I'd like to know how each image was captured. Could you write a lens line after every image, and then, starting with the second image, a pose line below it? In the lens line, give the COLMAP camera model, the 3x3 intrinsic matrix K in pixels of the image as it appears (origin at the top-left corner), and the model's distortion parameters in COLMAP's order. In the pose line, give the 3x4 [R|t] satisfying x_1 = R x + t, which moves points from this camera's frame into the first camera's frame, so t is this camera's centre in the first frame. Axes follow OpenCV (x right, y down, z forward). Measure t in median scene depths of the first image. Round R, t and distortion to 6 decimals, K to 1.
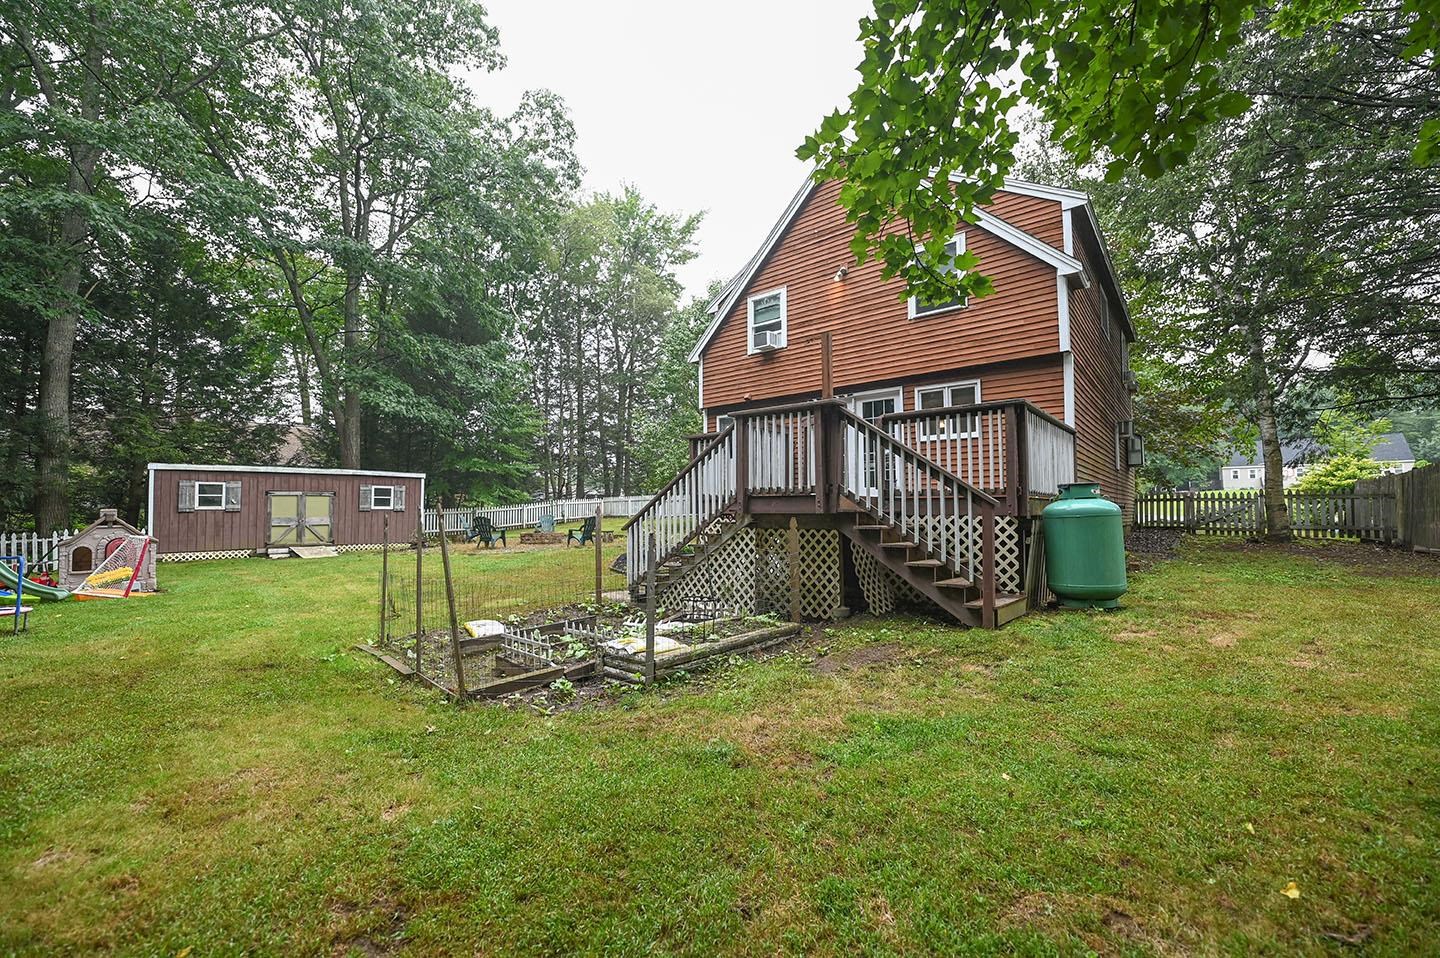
lens RADIAL K [[610.4, 0, 727.5], [0, 610.4, 476.3], [0, 0, 1]] dist [-0.001427, -0.000366]
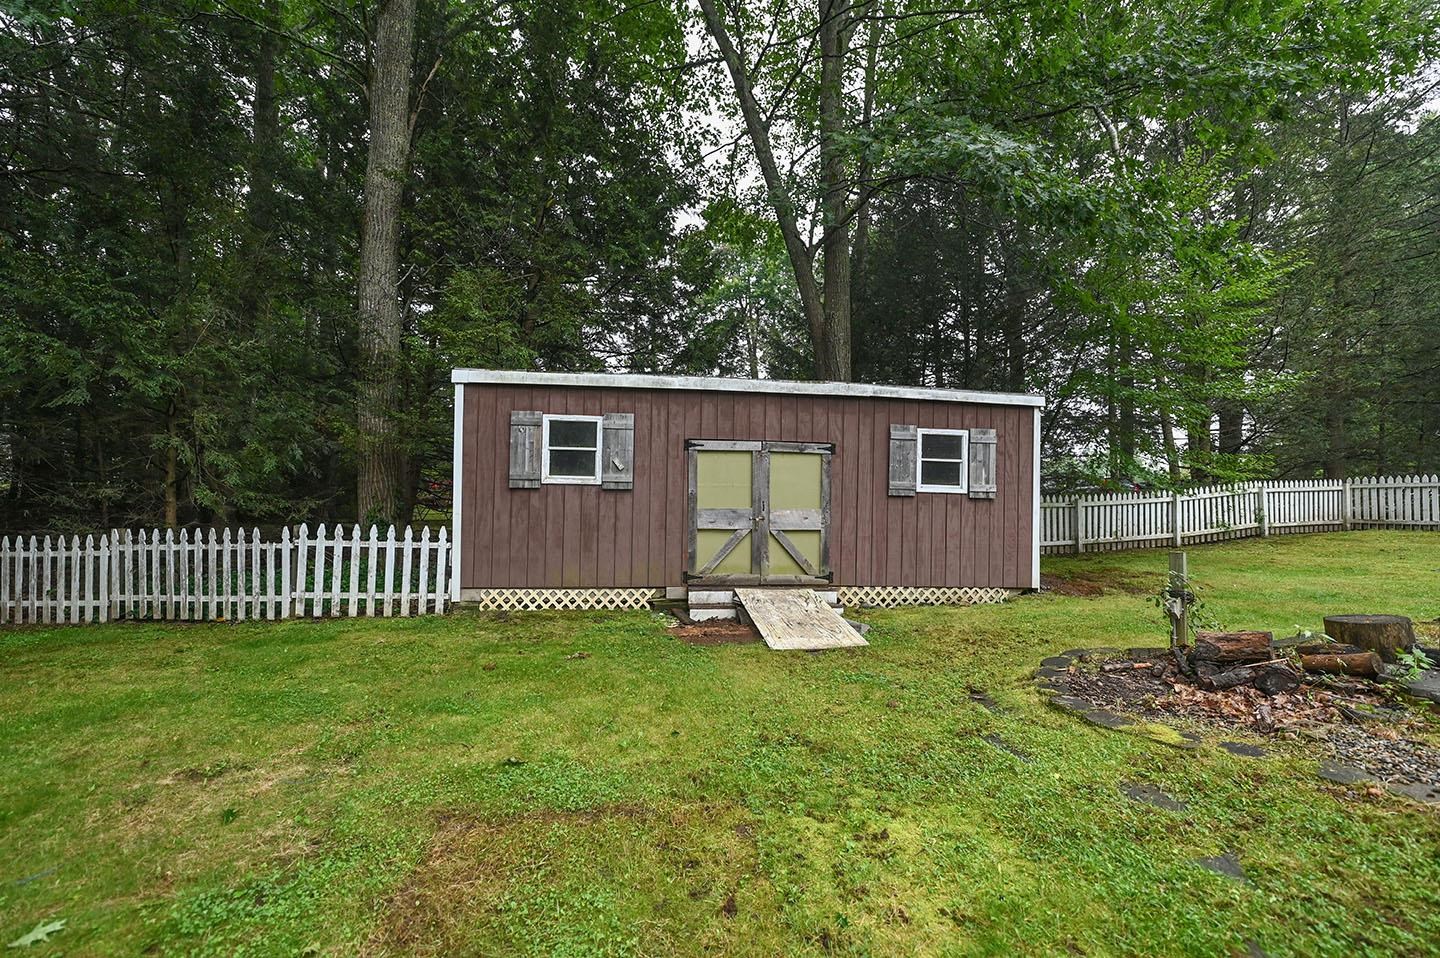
lens RADIAL K [[871.5, 0, 720.0], [0, 871.5, 479.0], [0, 0, 1]] dist [-0.002285, -0.000665]
pose [[0.795635, 0.020282, -0.605437, -0.405420], [0.004648, 0.999206, 0.039581, 0.027796], [0.605759, -0.034306, 0.794908, 0.575191]]
